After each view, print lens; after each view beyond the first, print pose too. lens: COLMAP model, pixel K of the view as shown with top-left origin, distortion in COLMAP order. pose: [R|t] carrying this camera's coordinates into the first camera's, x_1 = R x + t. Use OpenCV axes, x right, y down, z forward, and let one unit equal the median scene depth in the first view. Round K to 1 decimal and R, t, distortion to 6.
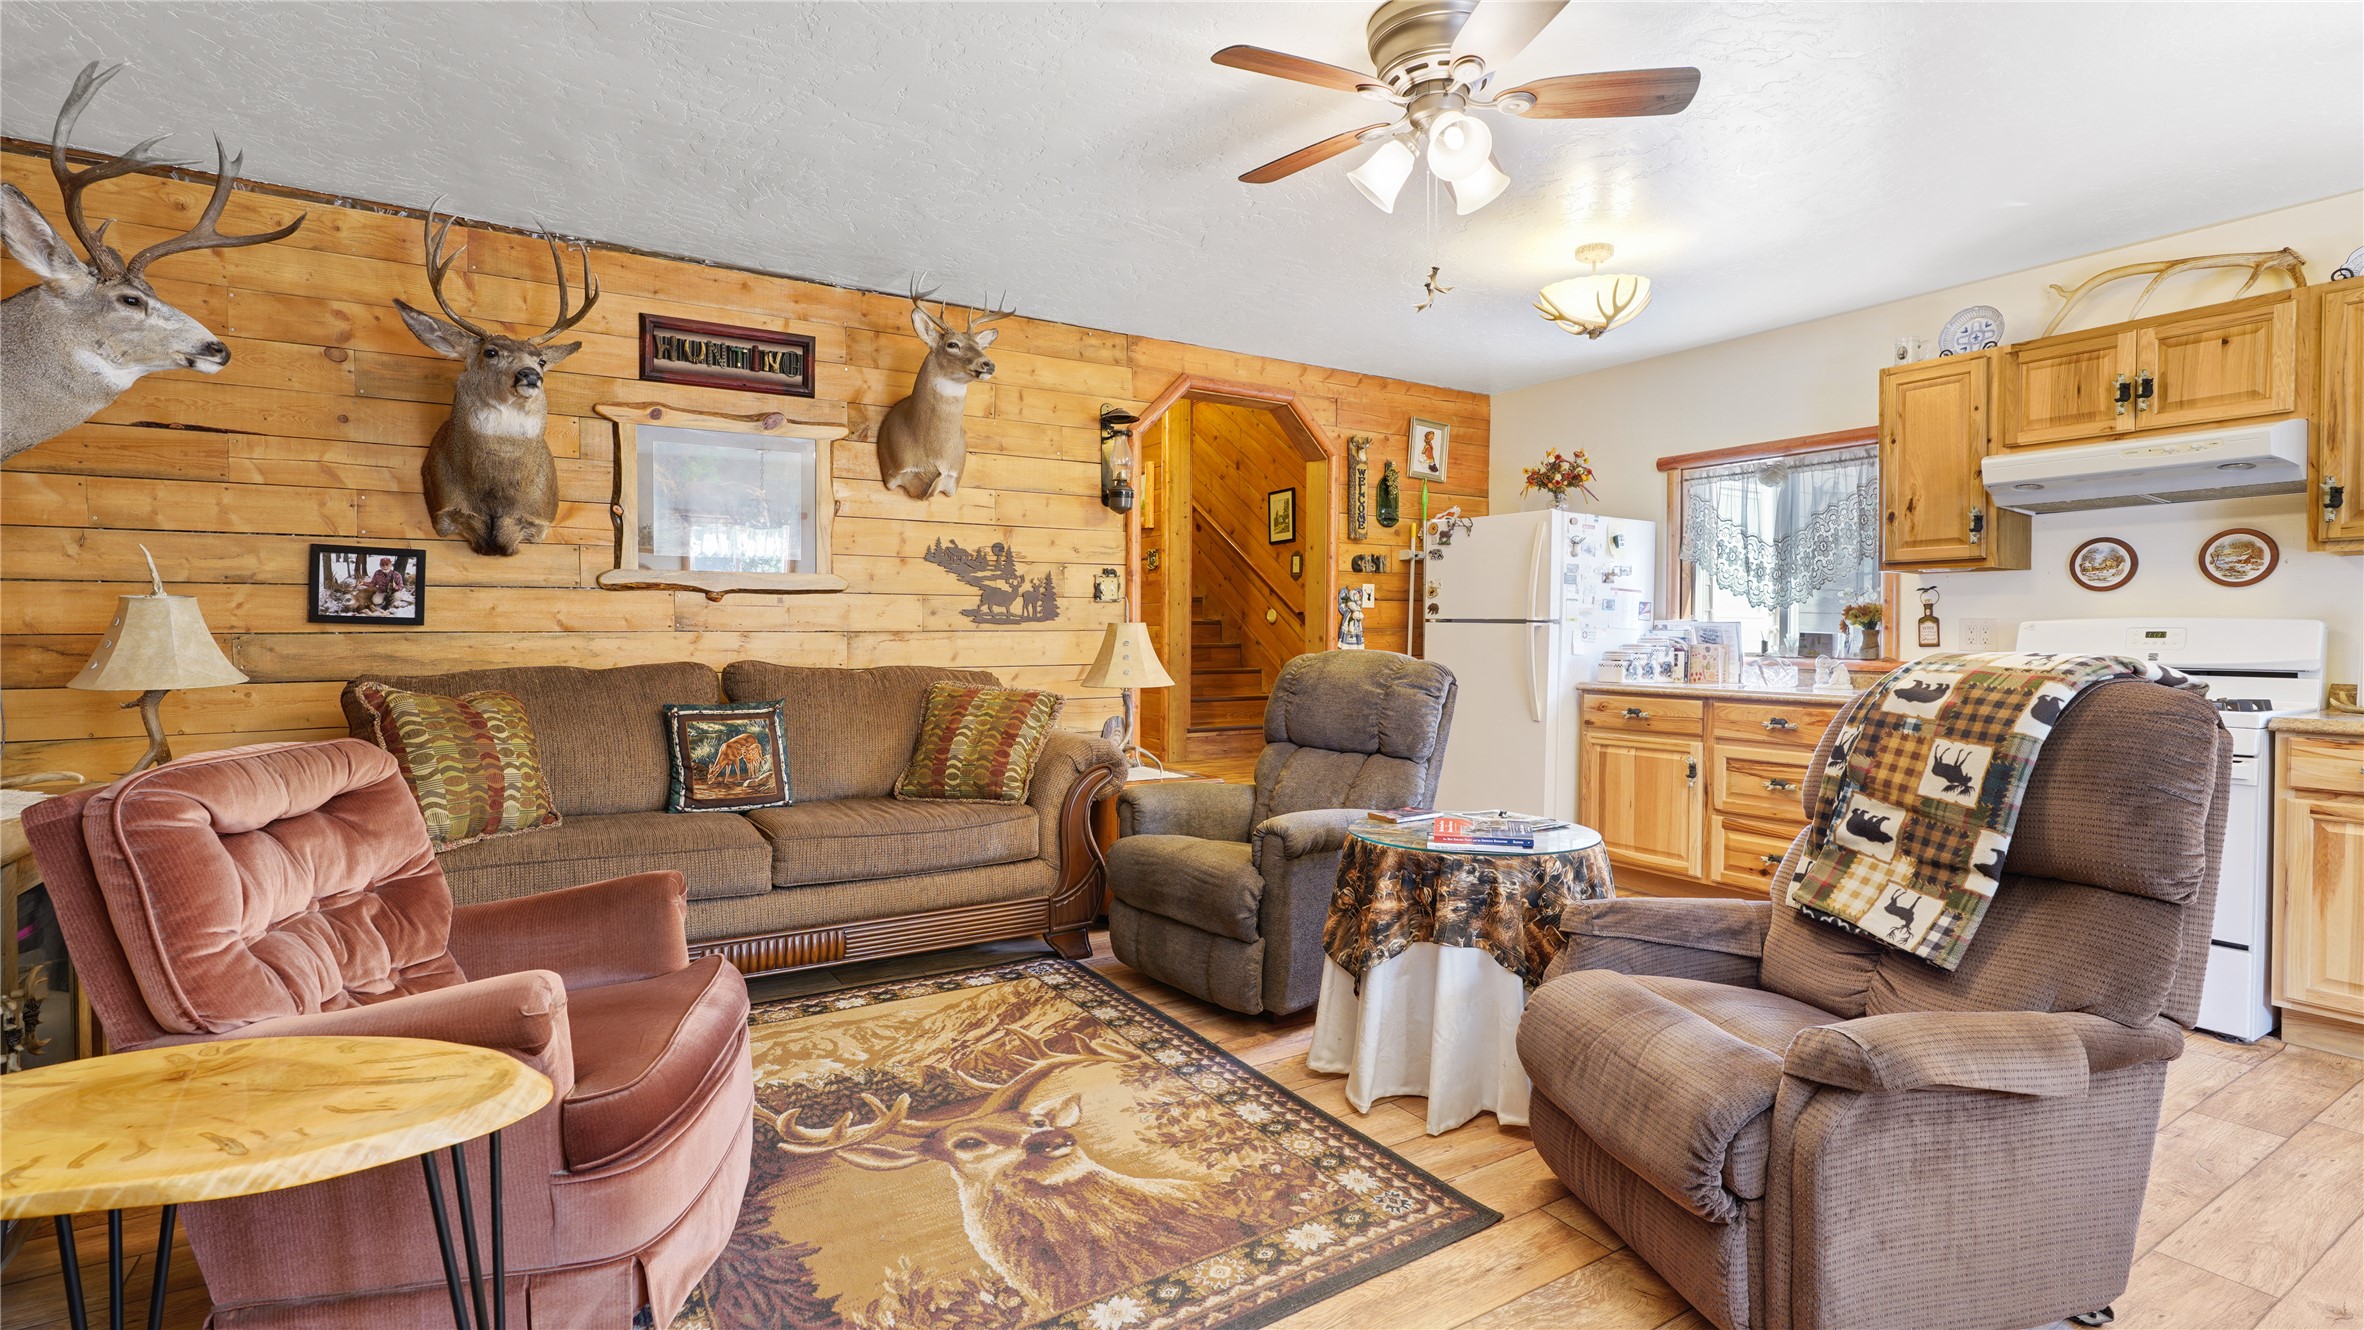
lens RADIAL K [[1073.4, 0, 1182.3], [0, 1073.4, 652.0], [0, 0, 1]] dist [-0.014724, 0.006798]
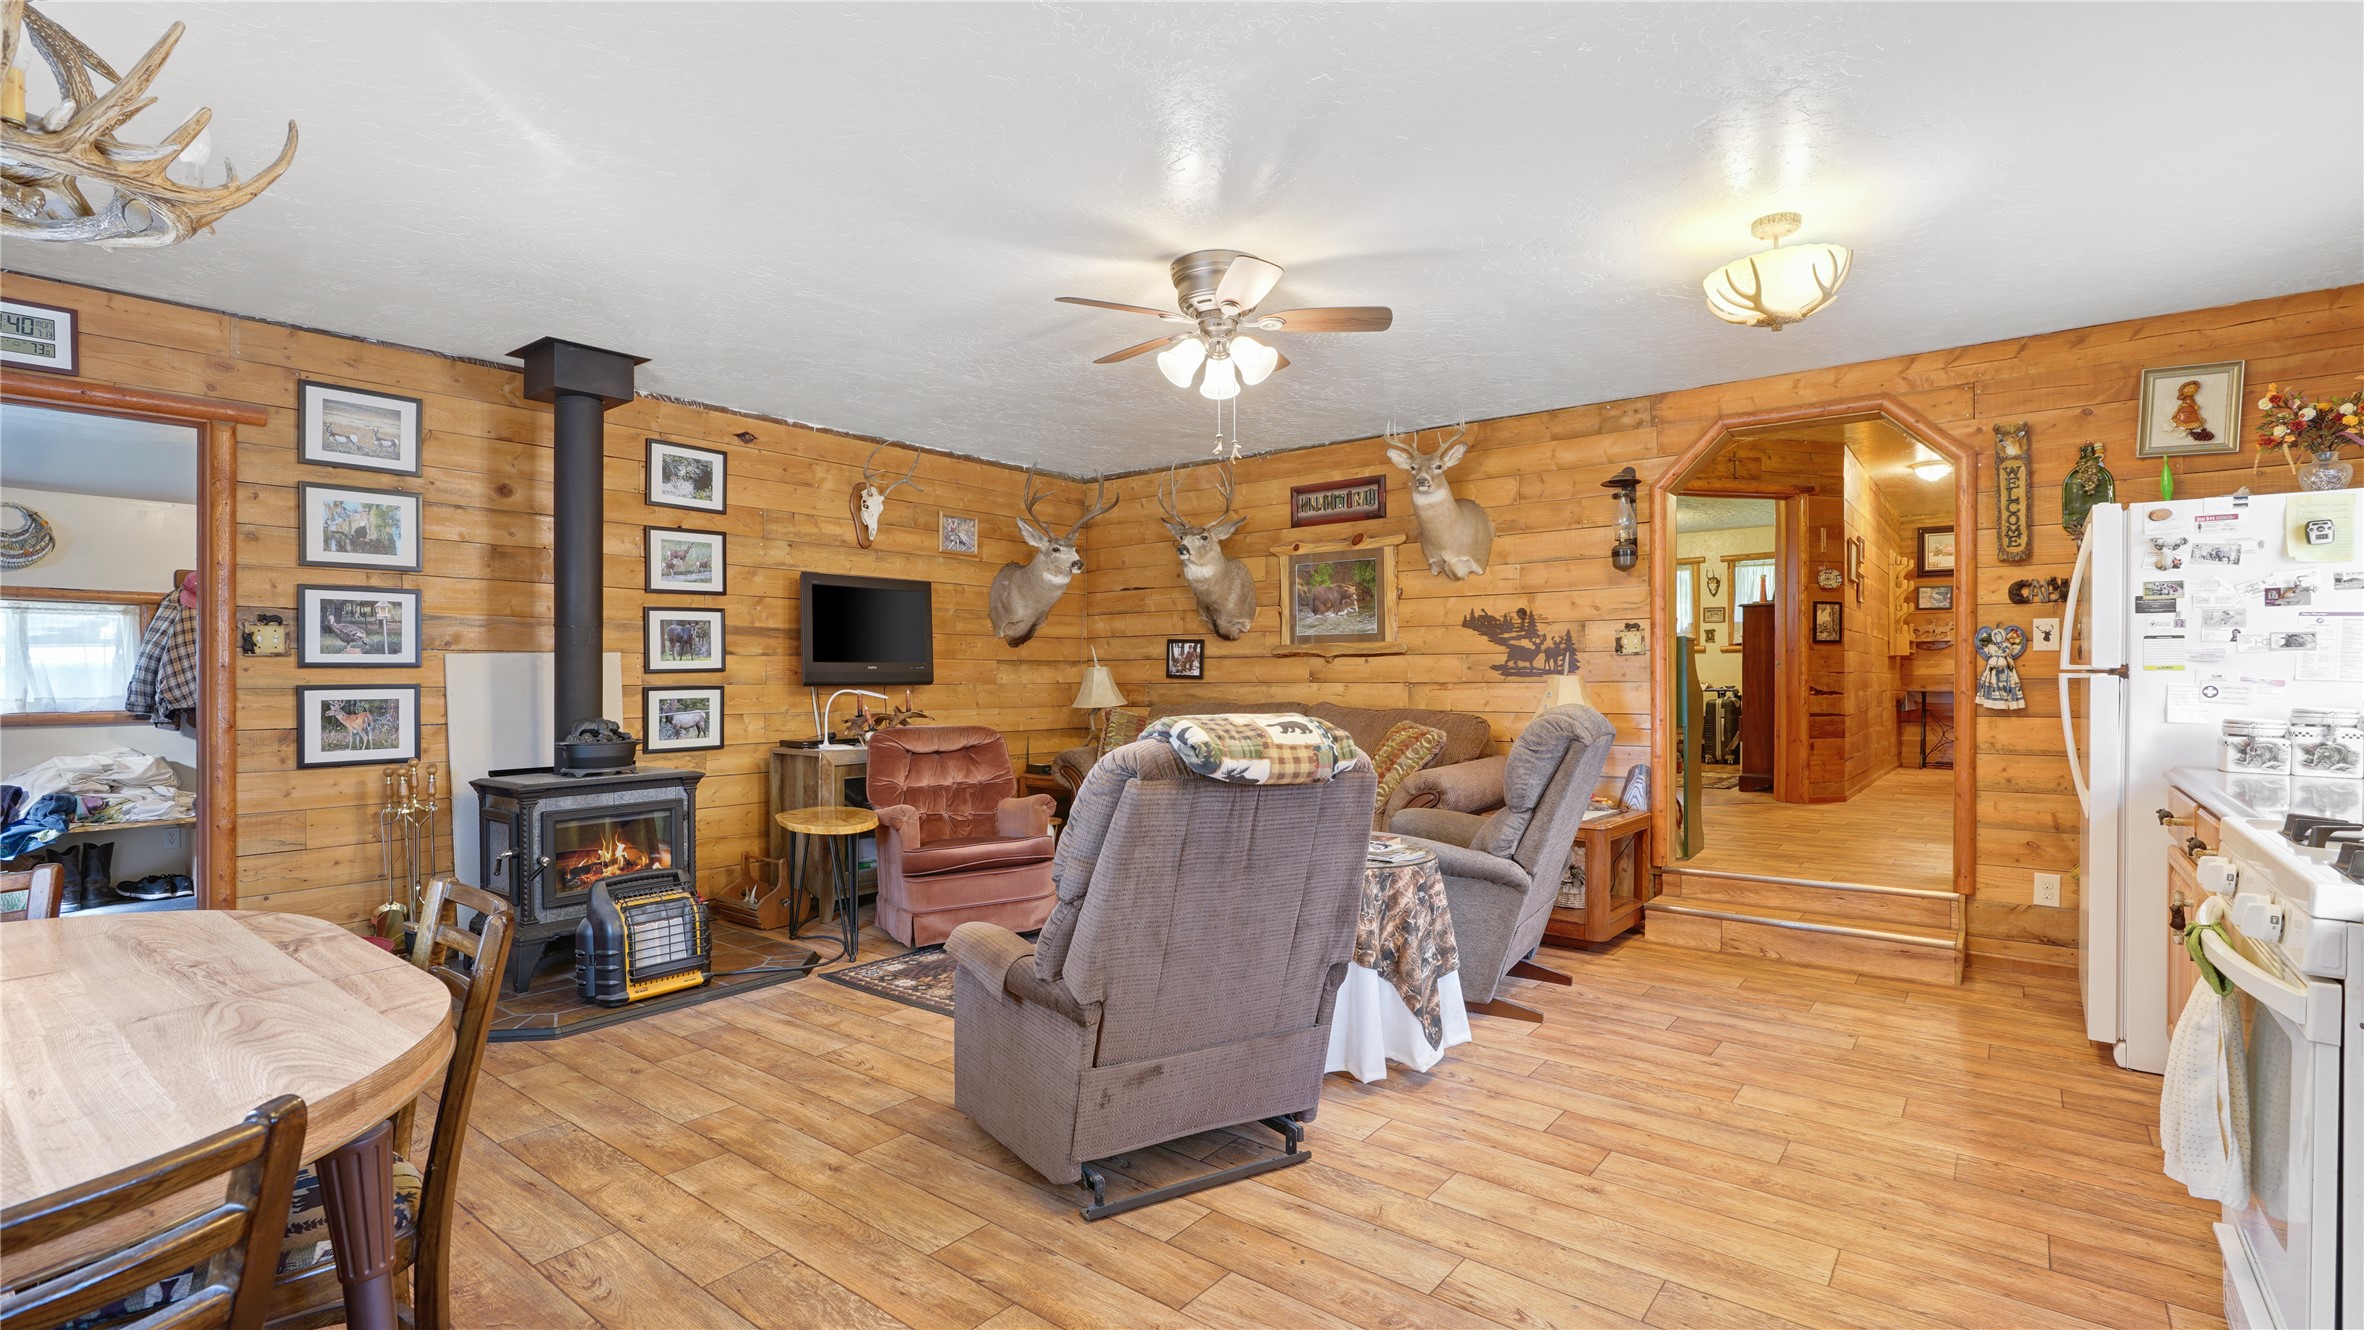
lens RADIAL K [[1074.8, 0, 1184.7], [0, 1074.8, 667.1], [0, 0, 1]] dist [-0.014398, 0.006441]
pose [[0.337789, -0.008750, -0.941181, 1.020399], [-0.014141, 0.999797, -0.014370, -0.017479], [0.941116, 0.018163, 0.337597, 0.309820]]
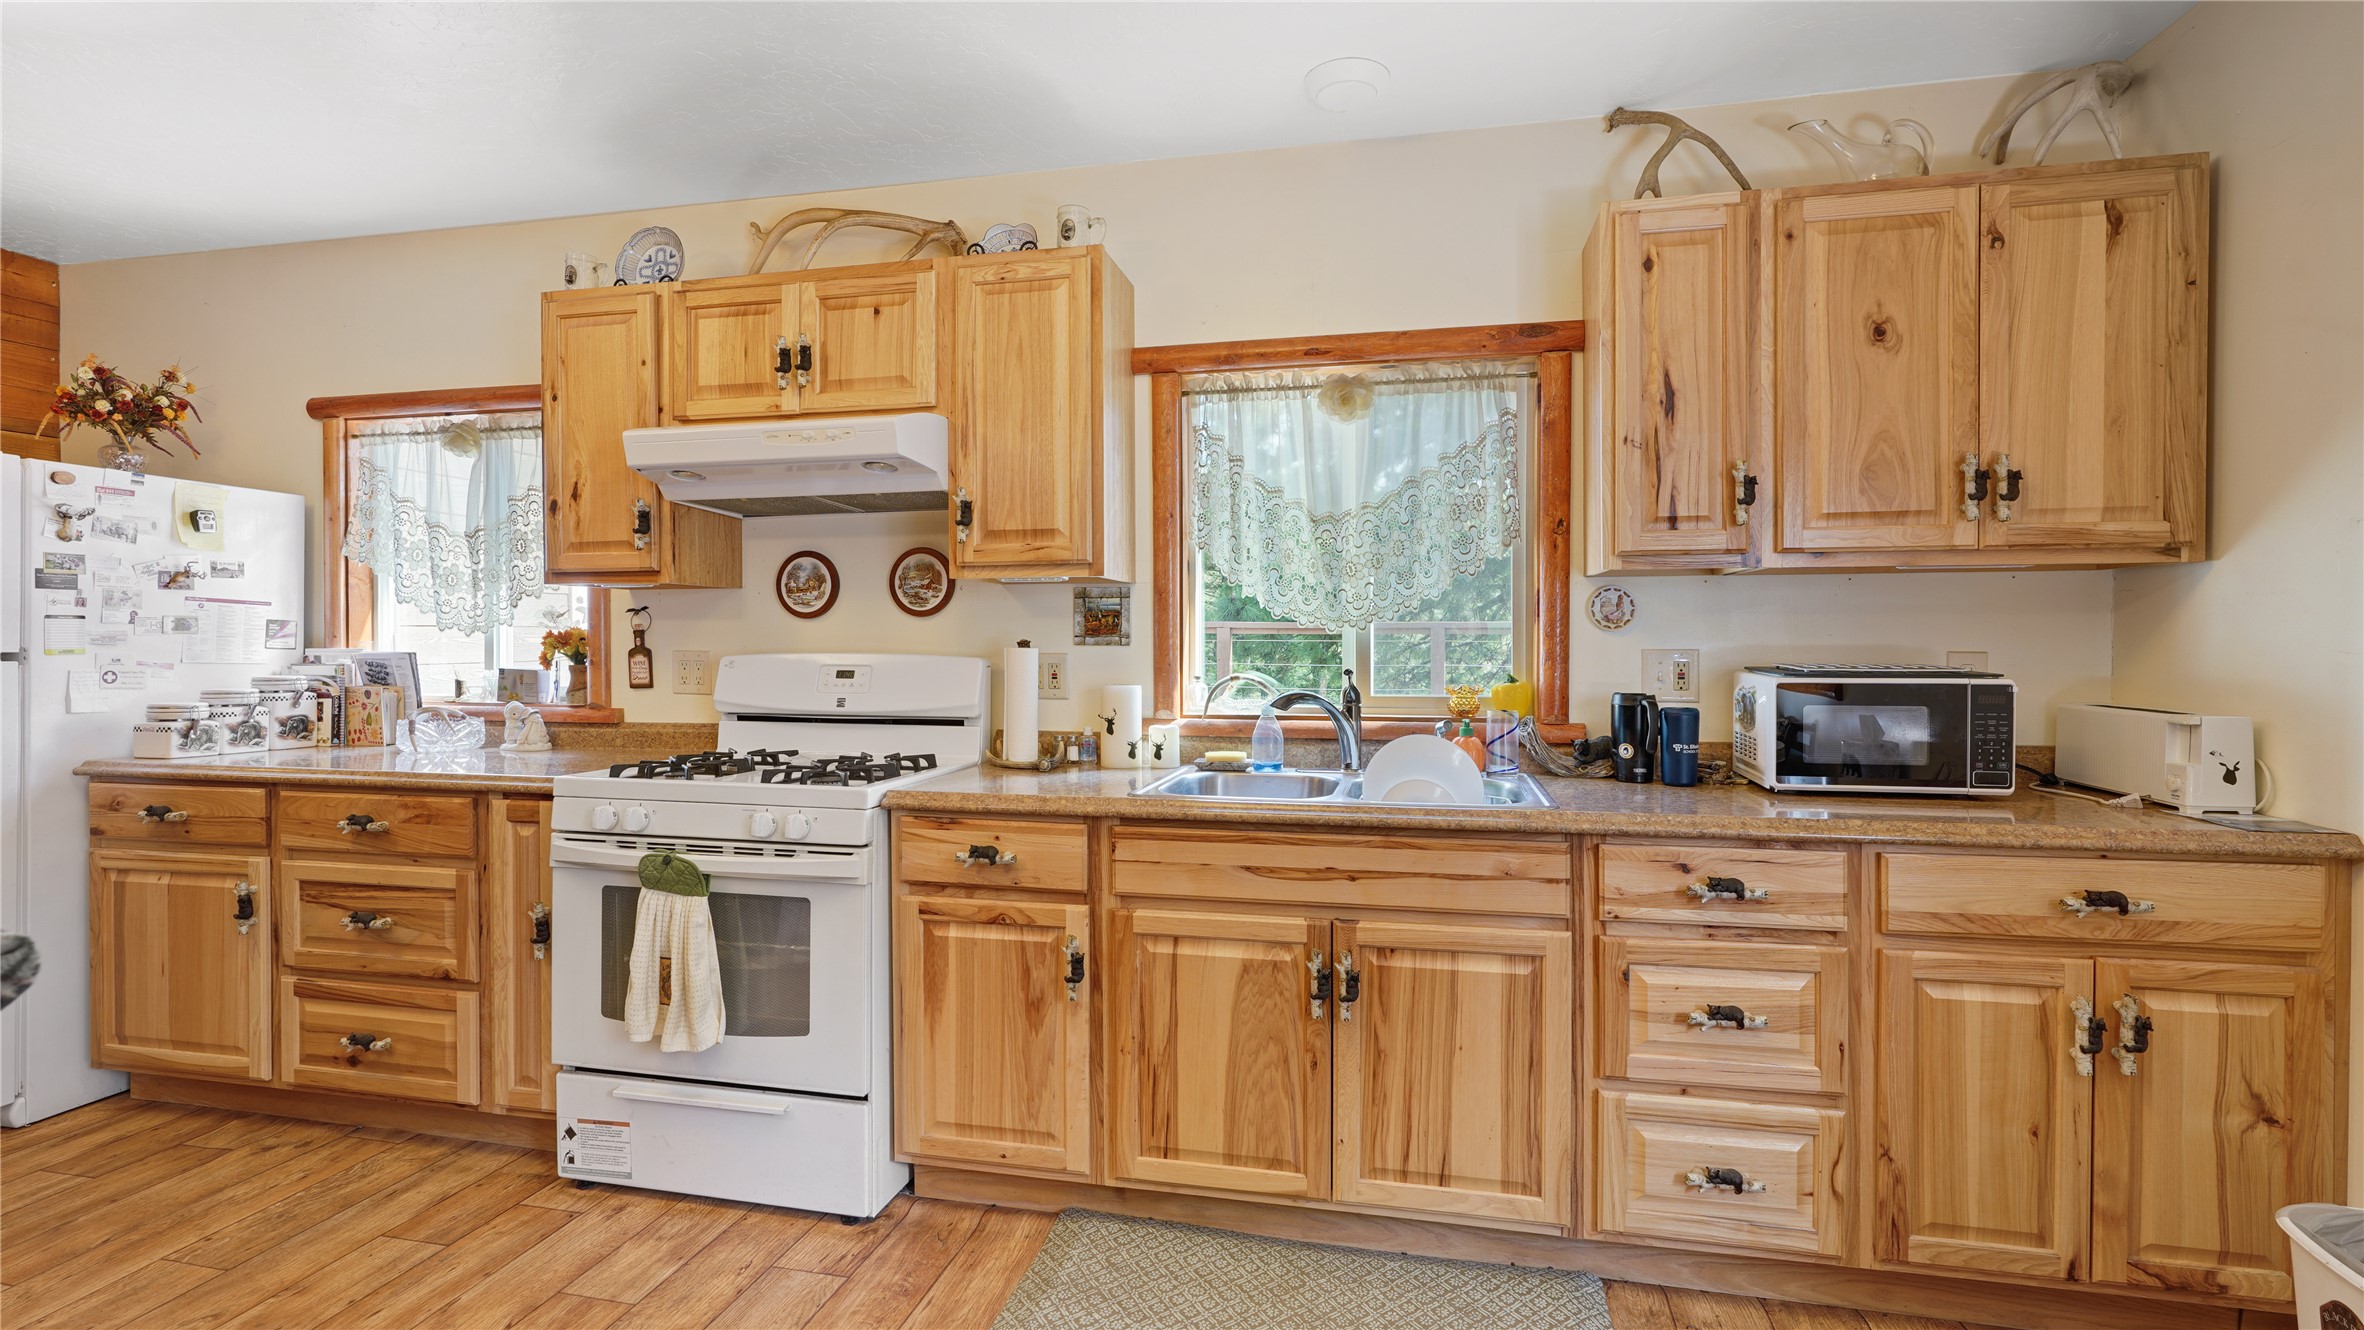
lens RADIAL K [[1073.4, 0, 1182.3], [0, 1073.4, 652.0], [0, 0, 1]] dist [-0.014724, 0.006798]
pose [[0.700050, -0.011756, 0.713997, 0.499404], [0.014239, 0.999895, 0.002503, -0.030654], [-0.713951, 0.008414, 0.700145, 0.245469]]
